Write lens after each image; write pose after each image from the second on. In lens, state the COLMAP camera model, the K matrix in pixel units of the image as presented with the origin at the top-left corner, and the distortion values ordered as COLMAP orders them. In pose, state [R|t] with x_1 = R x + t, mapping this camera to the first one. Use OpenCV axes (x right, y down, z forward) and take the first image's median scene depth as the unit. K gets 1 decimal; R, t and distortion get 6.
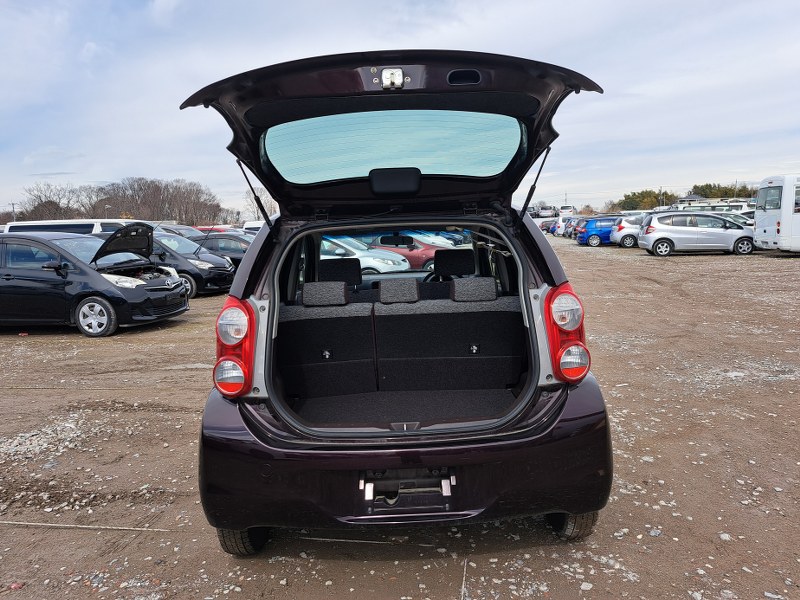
lens RADIAL K [[580.4, 0, 396.0], [0, 580.4, 293.1], [0, 0, 1]] dist [0.031004, -0.009221]
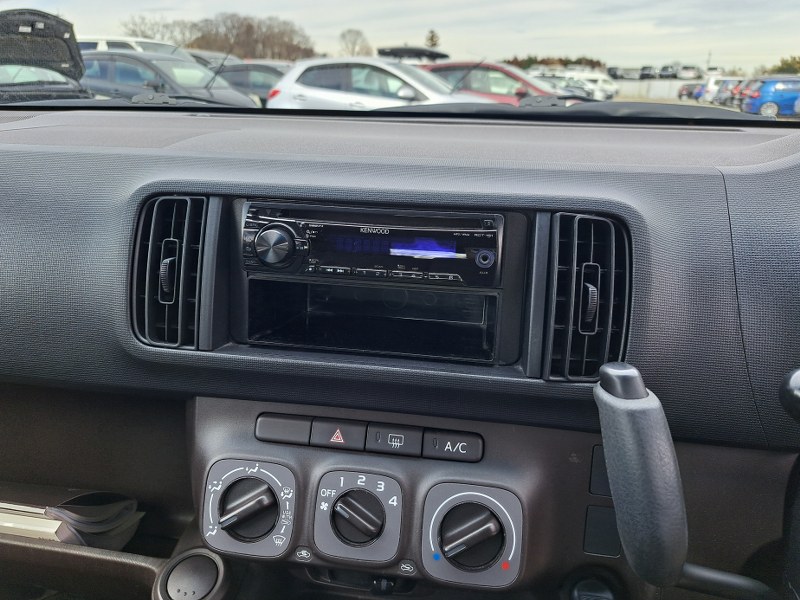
lens RADIAL K [[572.8, 0, 401.7], [0, 572.8, 287.0], [0, 0, 1]] dist [0.008201, -0.005282]
pose [[0.985095, 0.103636, -0.137285, 0.007074], [-0.070147, 0.970779, 0.229494, -0.028686], [0.157057, -0.216444, 0.963579, 0.932203]]
